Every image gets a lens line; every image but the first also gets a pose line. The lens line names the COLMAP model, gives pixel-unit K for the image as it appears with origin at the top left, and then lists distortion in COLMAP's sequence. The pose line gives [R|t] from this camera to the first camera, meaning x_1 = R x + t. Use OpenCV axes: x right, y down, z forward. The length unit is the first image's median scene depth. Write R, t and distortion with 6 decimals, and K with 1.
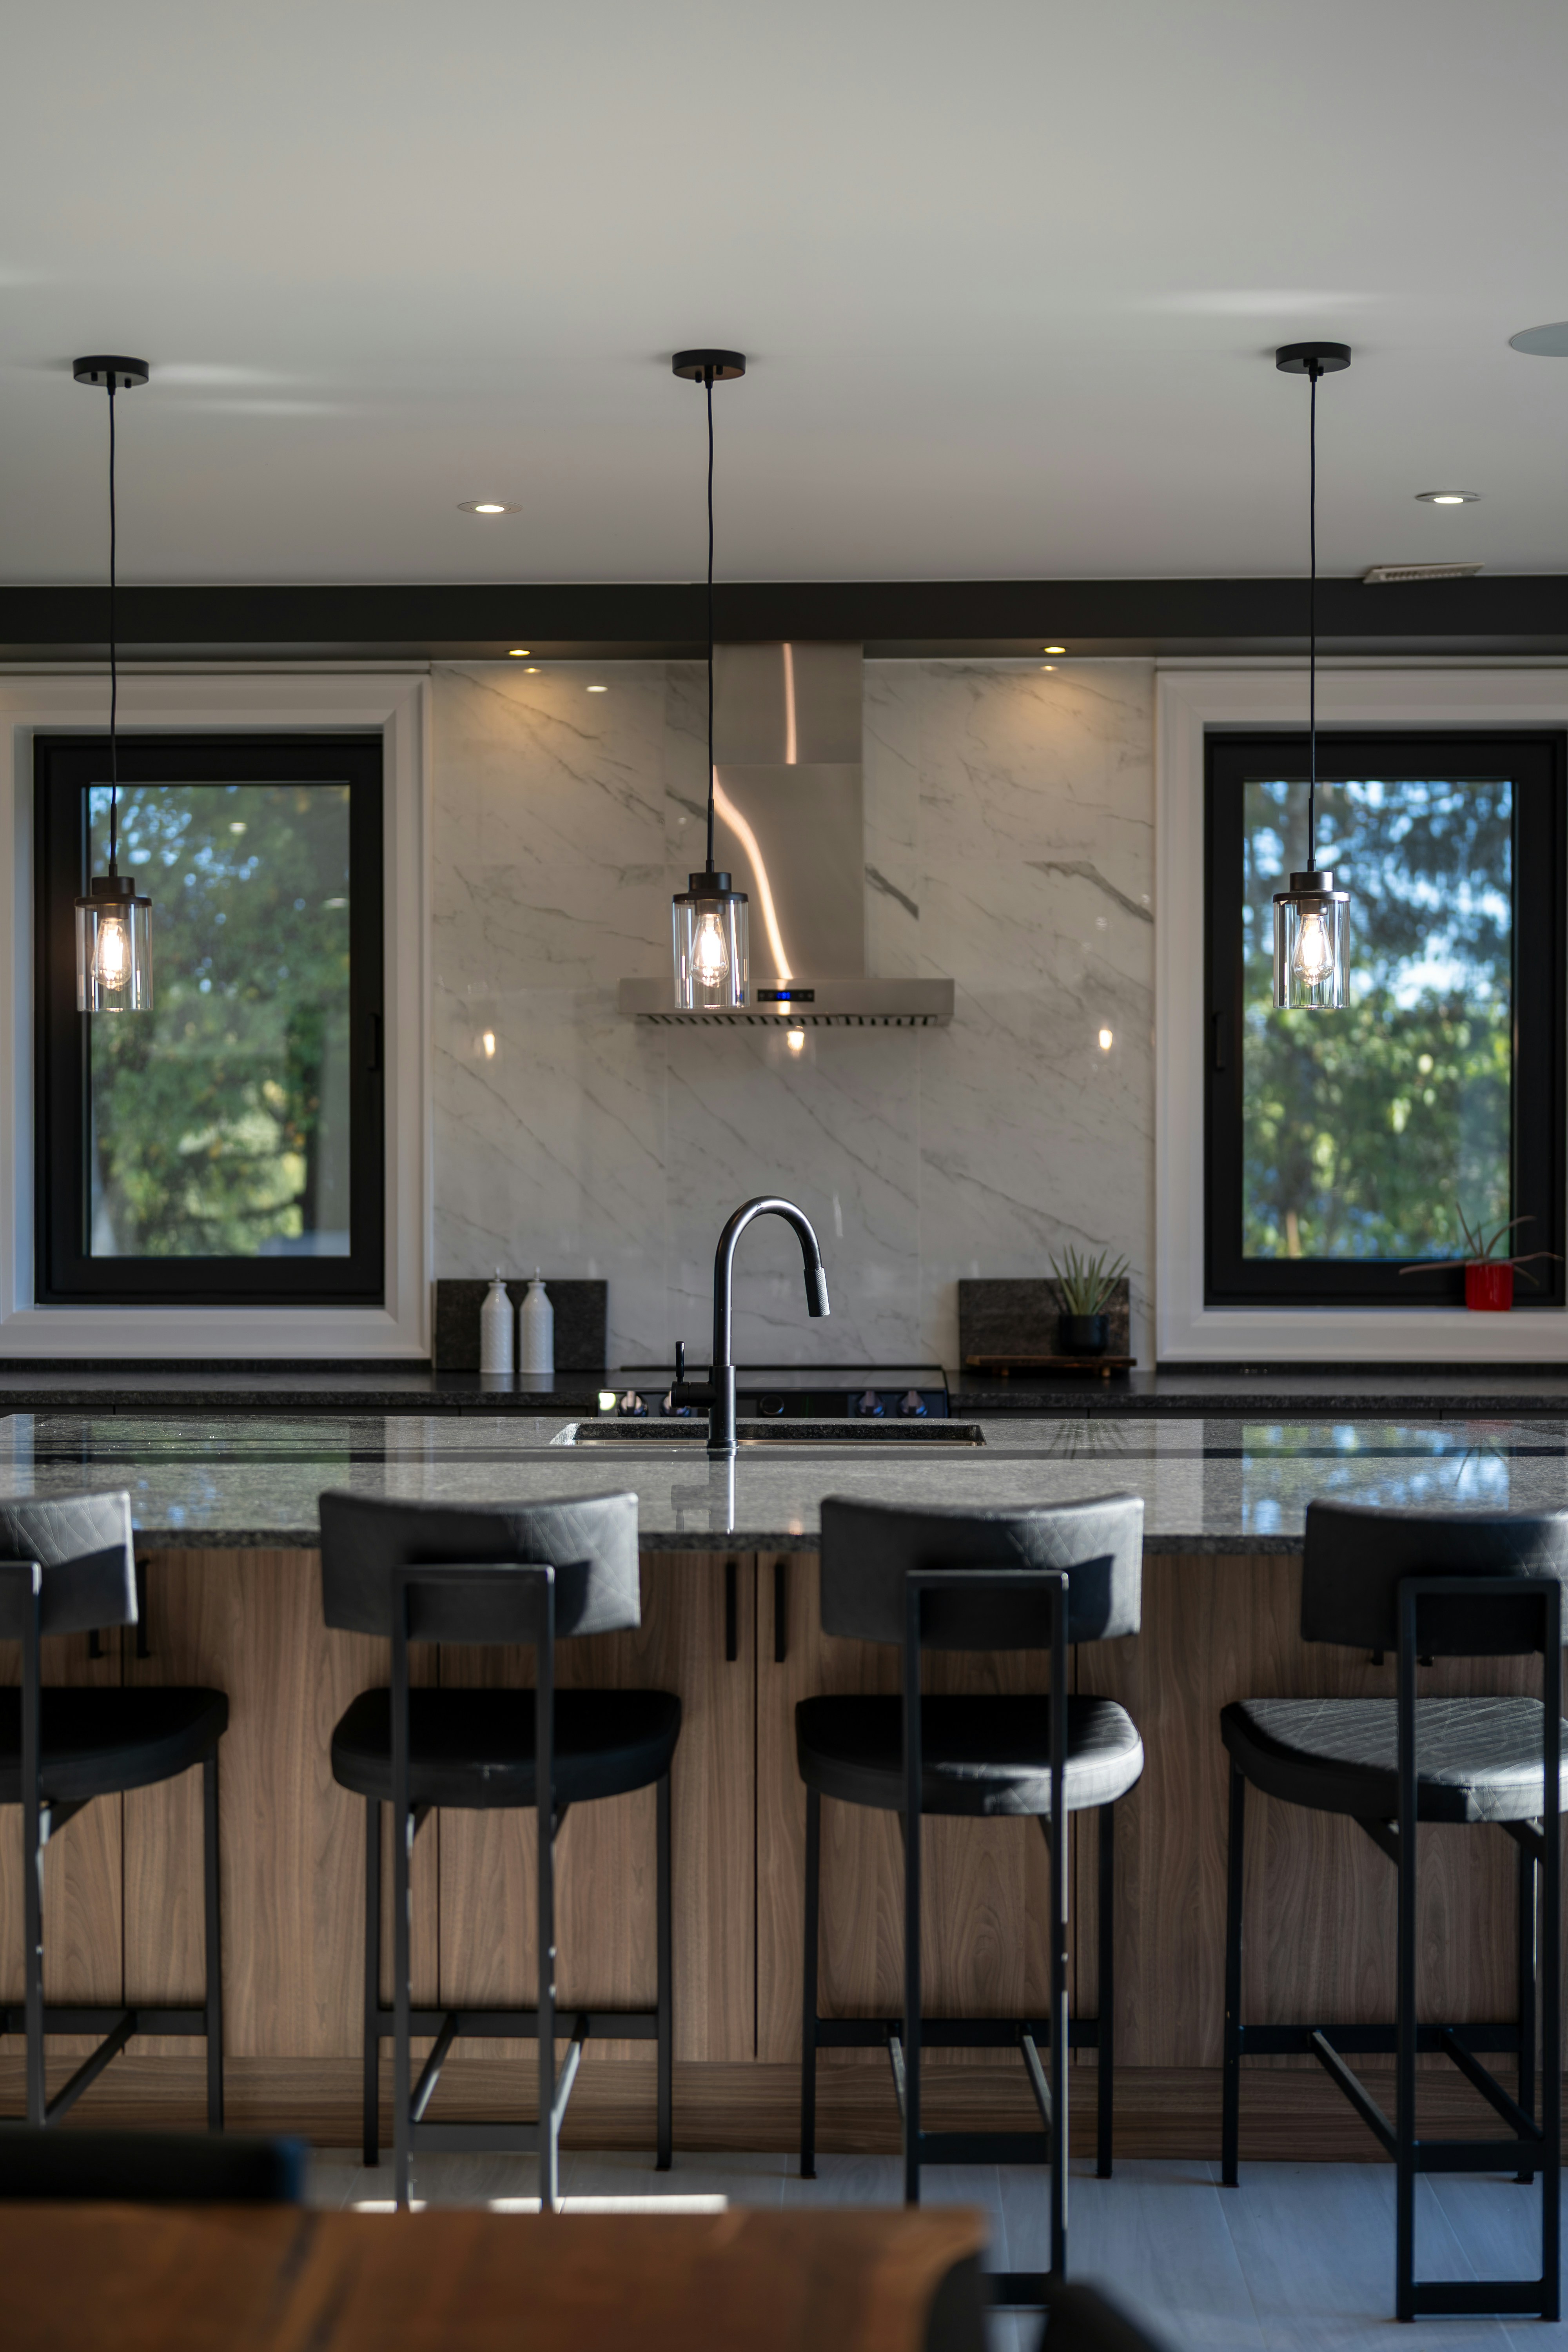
lens RADIAL K [[3333.7, 0, 784.0], [0, 3333.7, 1176.0], [0, 0, 1]] dist [0.009637, 0.002154]
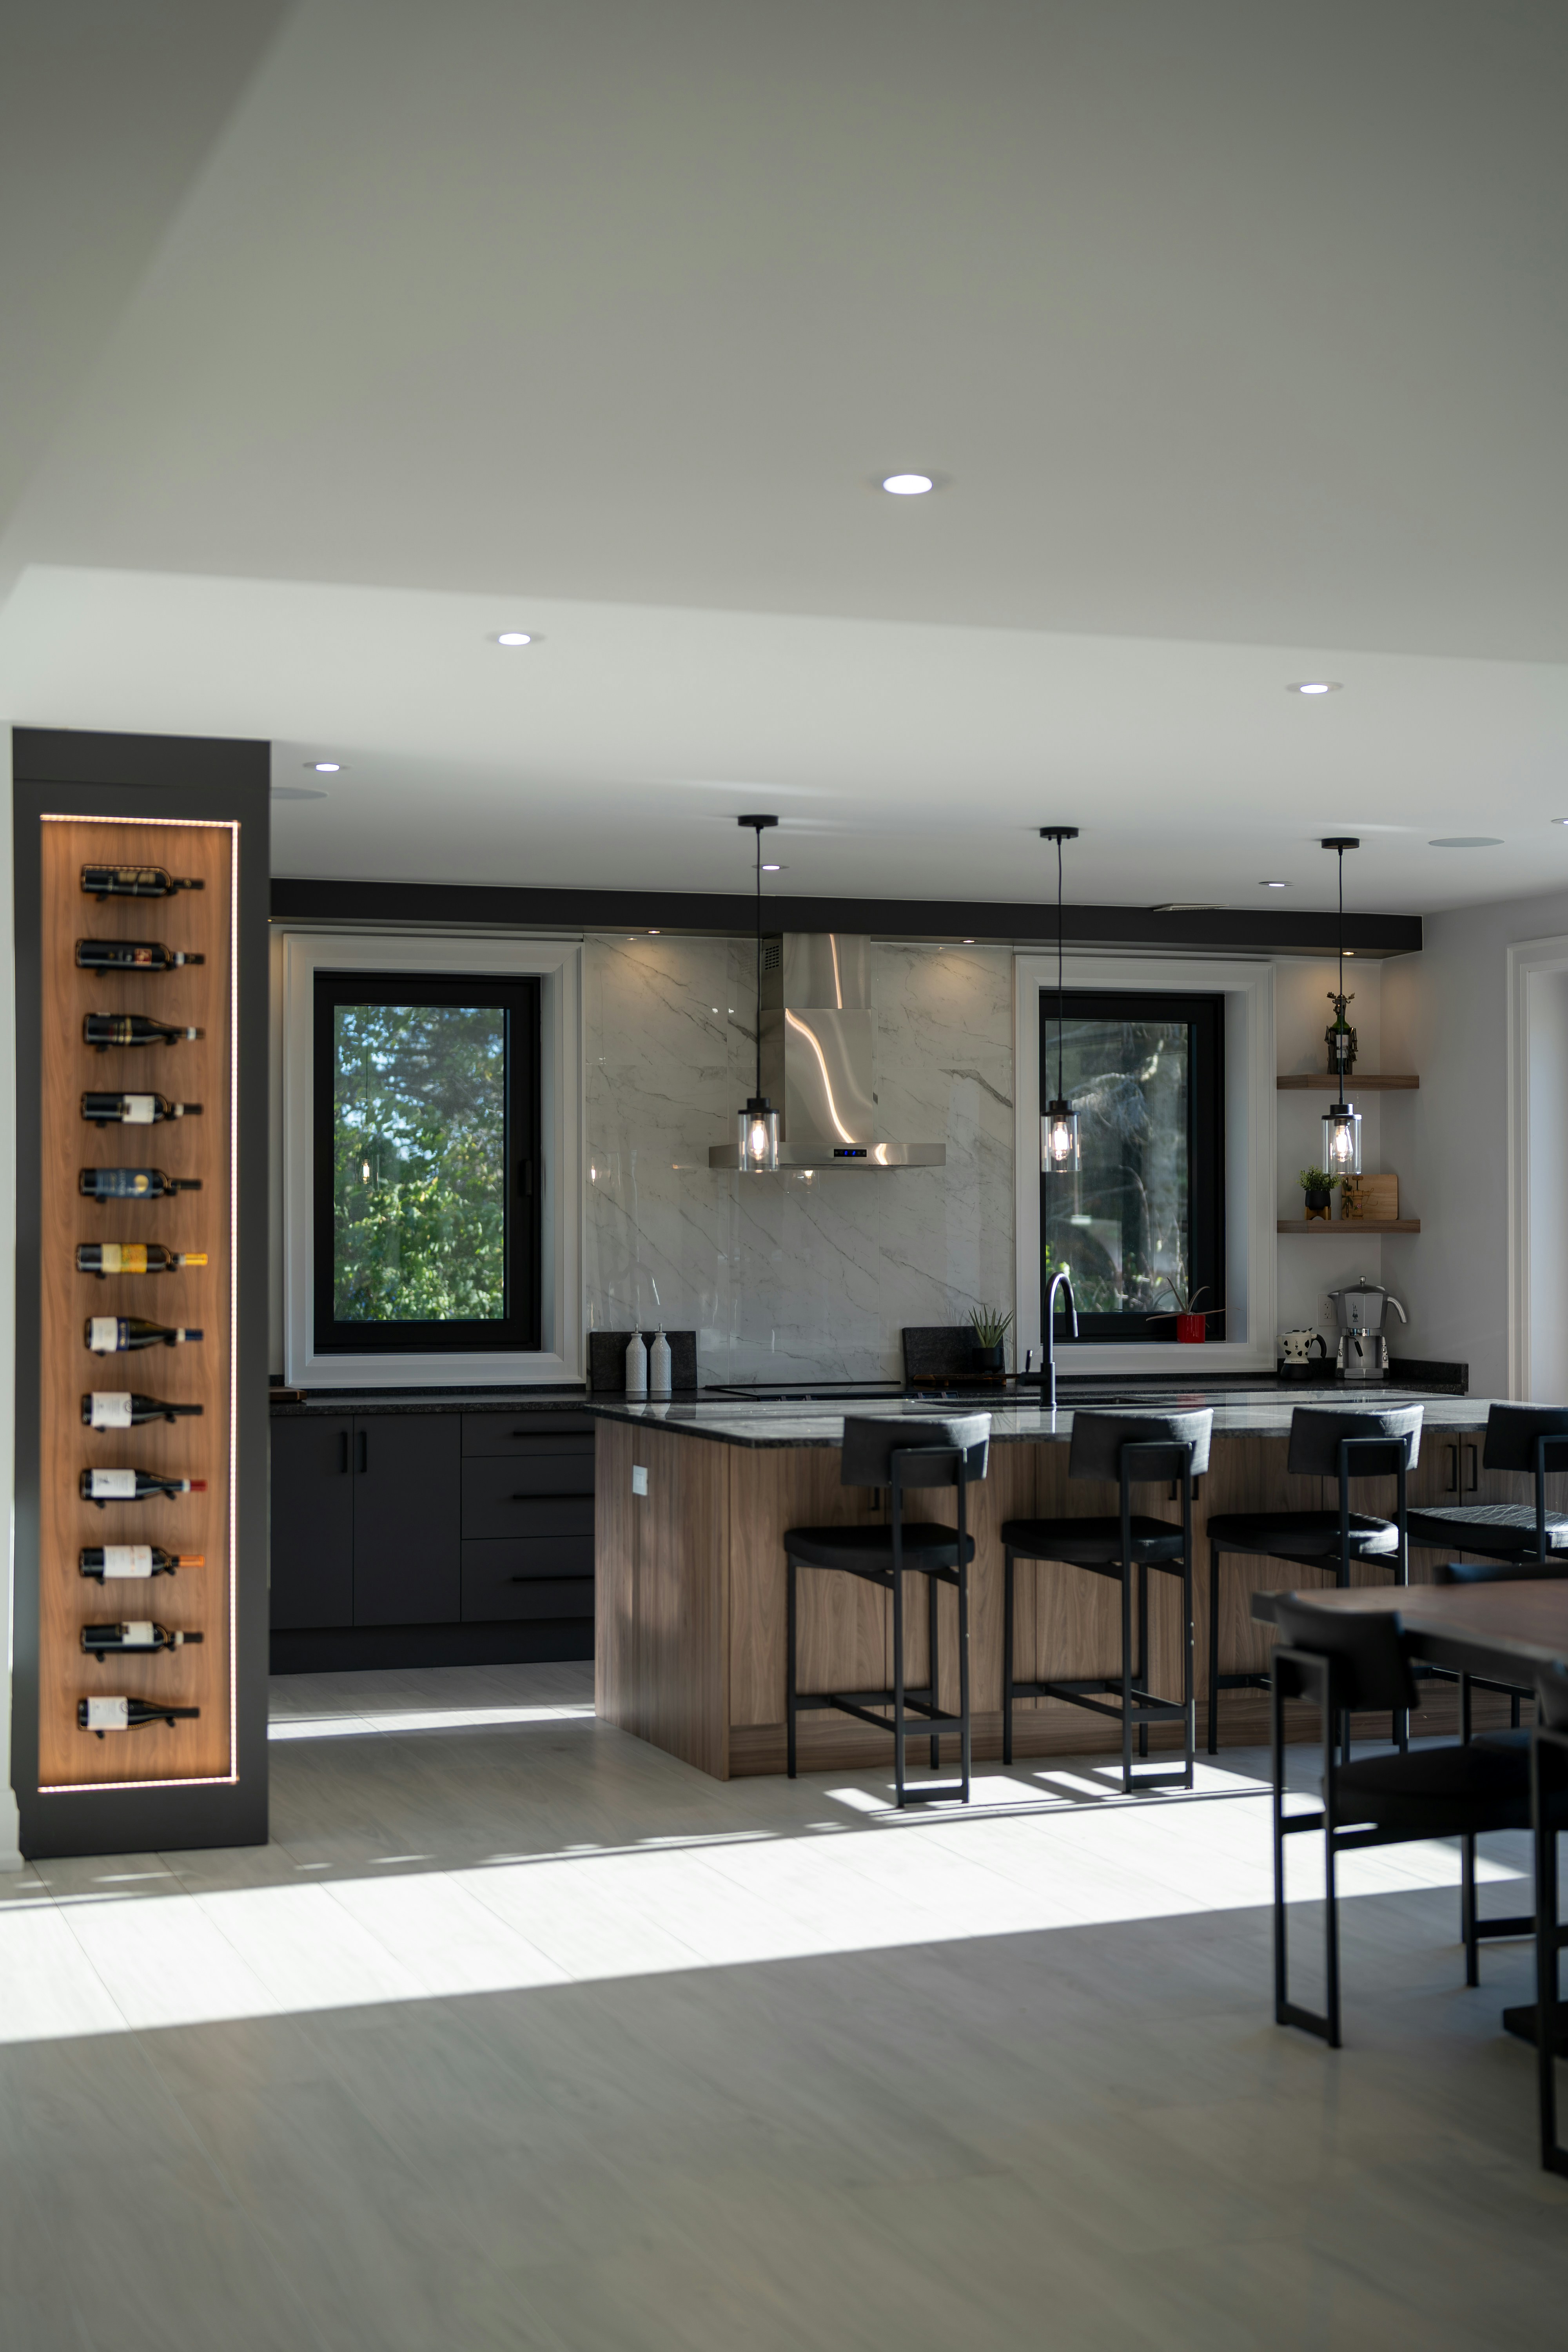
lens RADIAL K [[3308.8, 0, 802.3], [0, 3308.8, 1194.9], [0, 0, 1]] dist [0.000543, 0.015695]
pose [[0.932242, 0.002135, 0.361828, -0.575909], [0.006641, 0.999713, -0.023009, 0.003368], [-0.361773, 0.023853, 0.931961, -0.476196]]
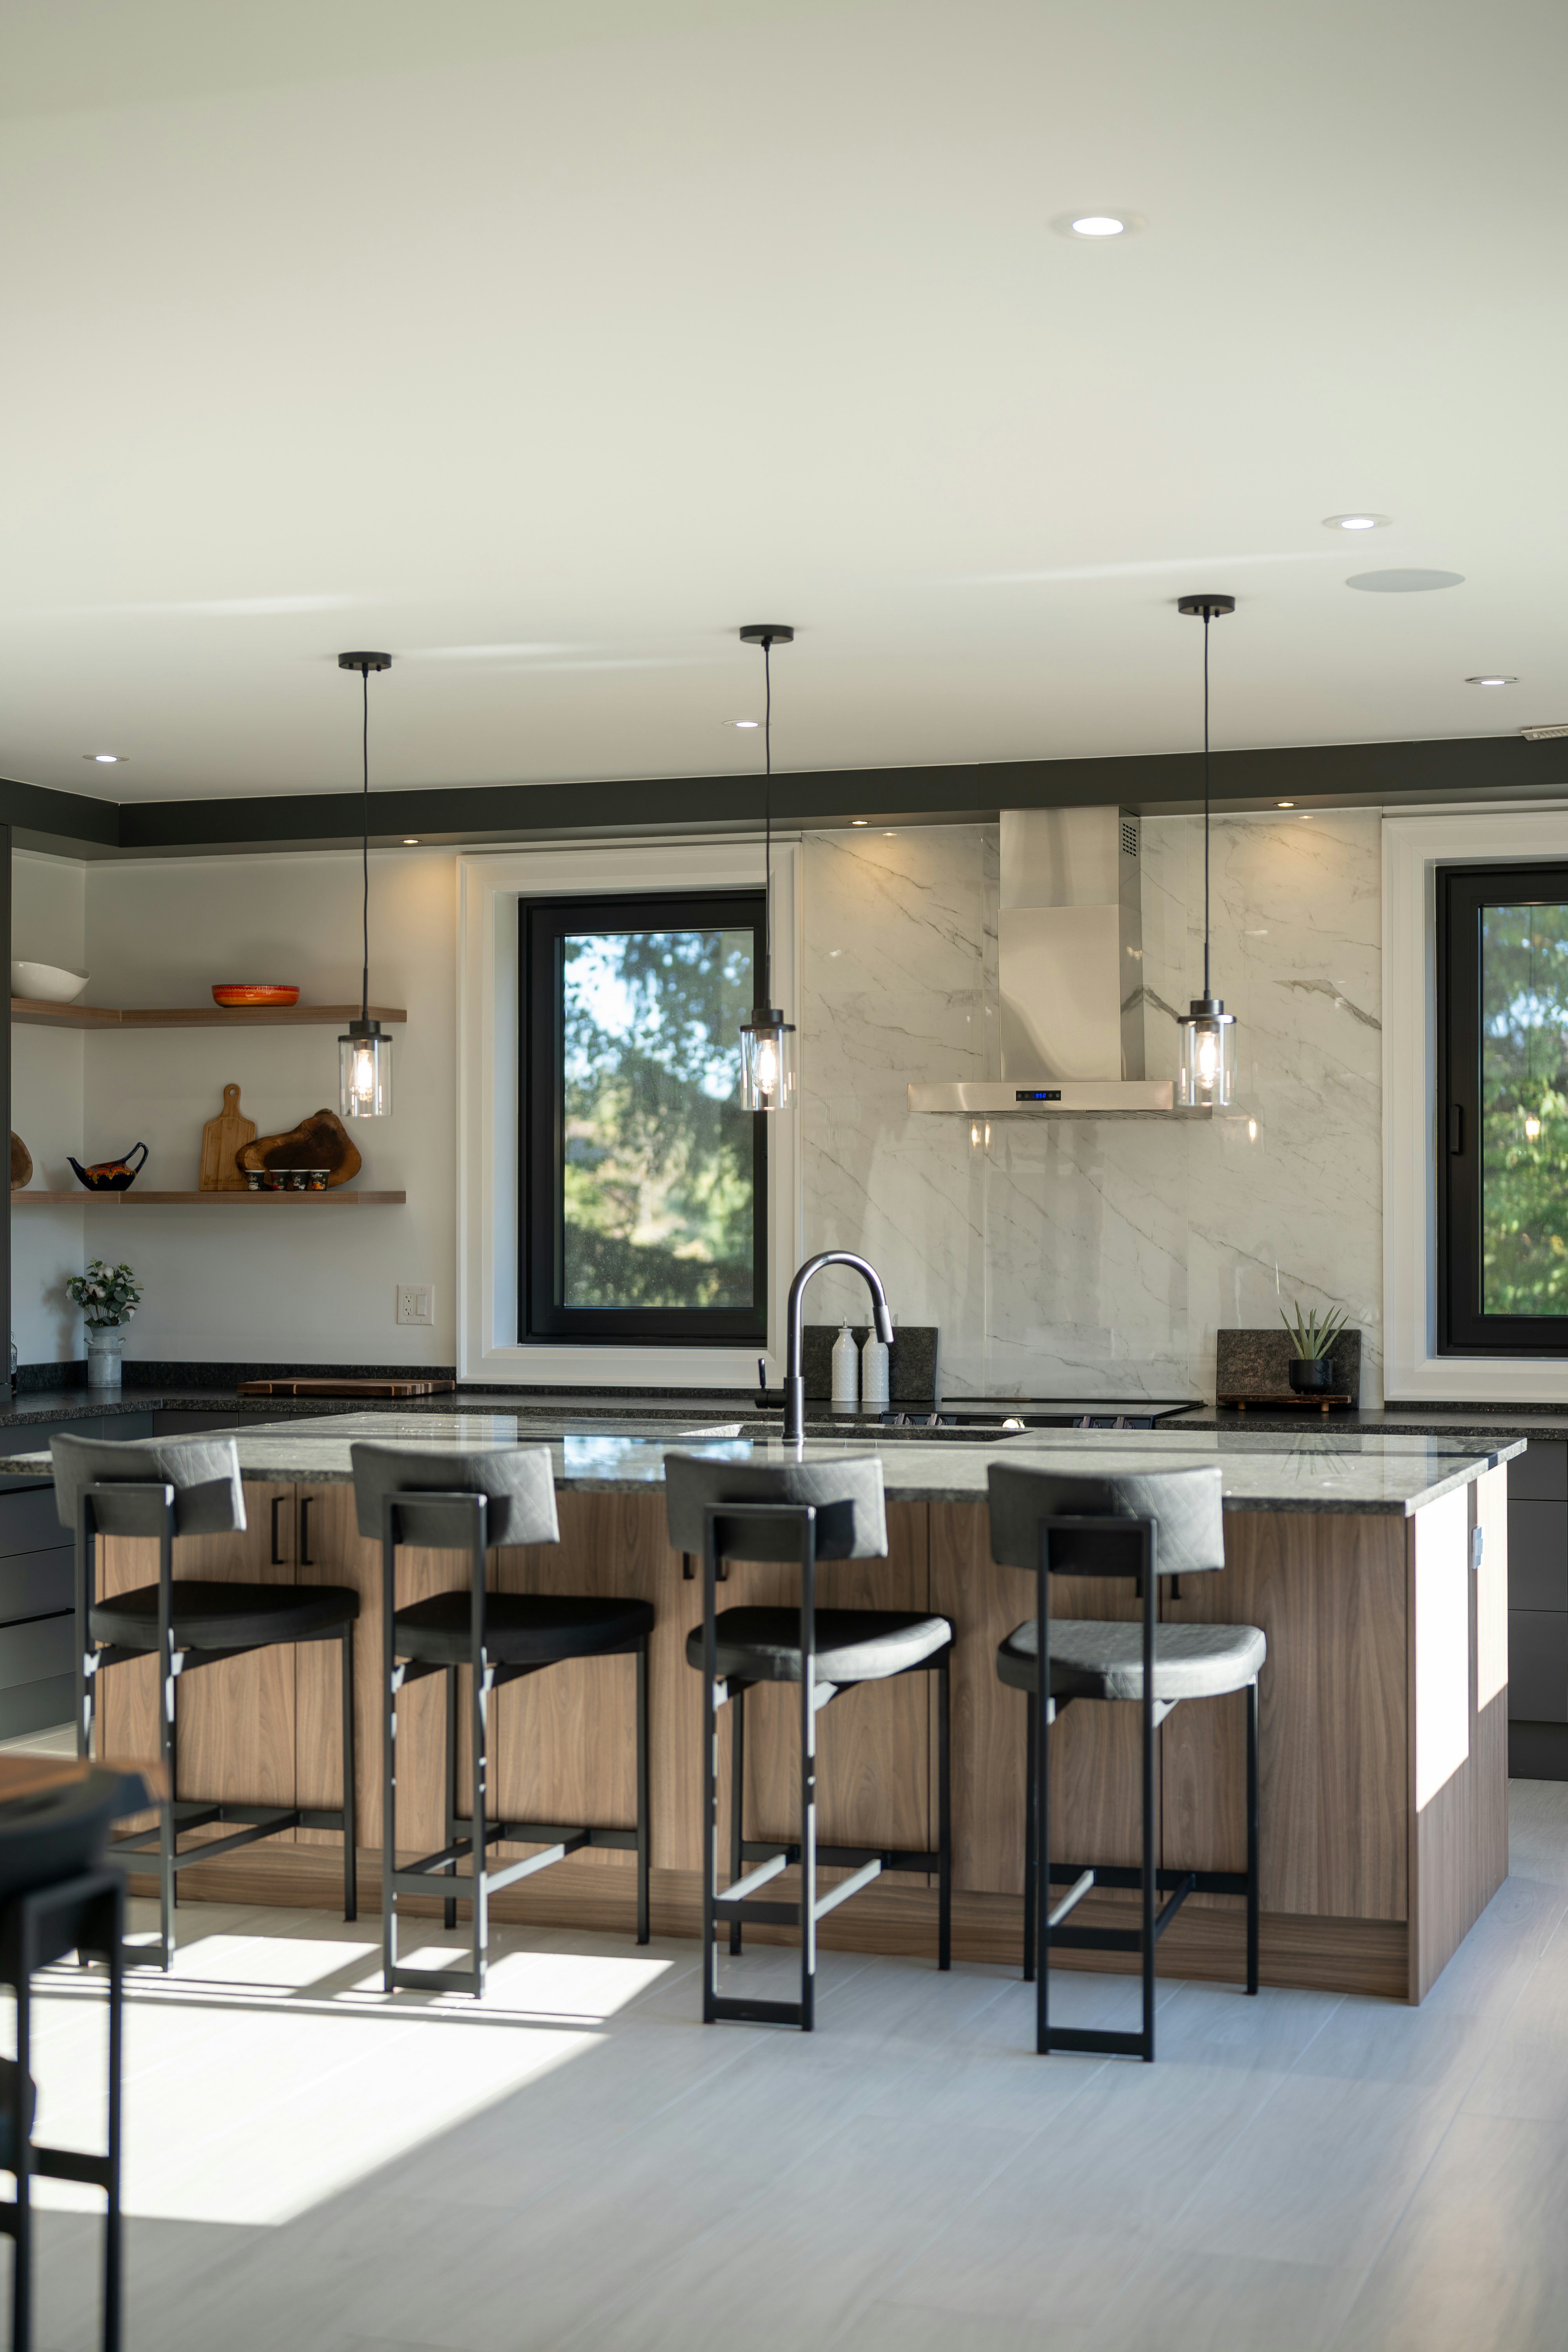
lens RADIAL K [[3349.4, 0, 784.0], [0, 3349.4, 1176.0], [0, 0, 1]] dist [-0.002214, 0.015524]
pose [[0.952150, -0.004936, -0.305592, 0.273577], [-0.003609, 0.999618, -0.027393, 0.009347], [0.305610, 0.027185, 0.951769, -0.194839]]
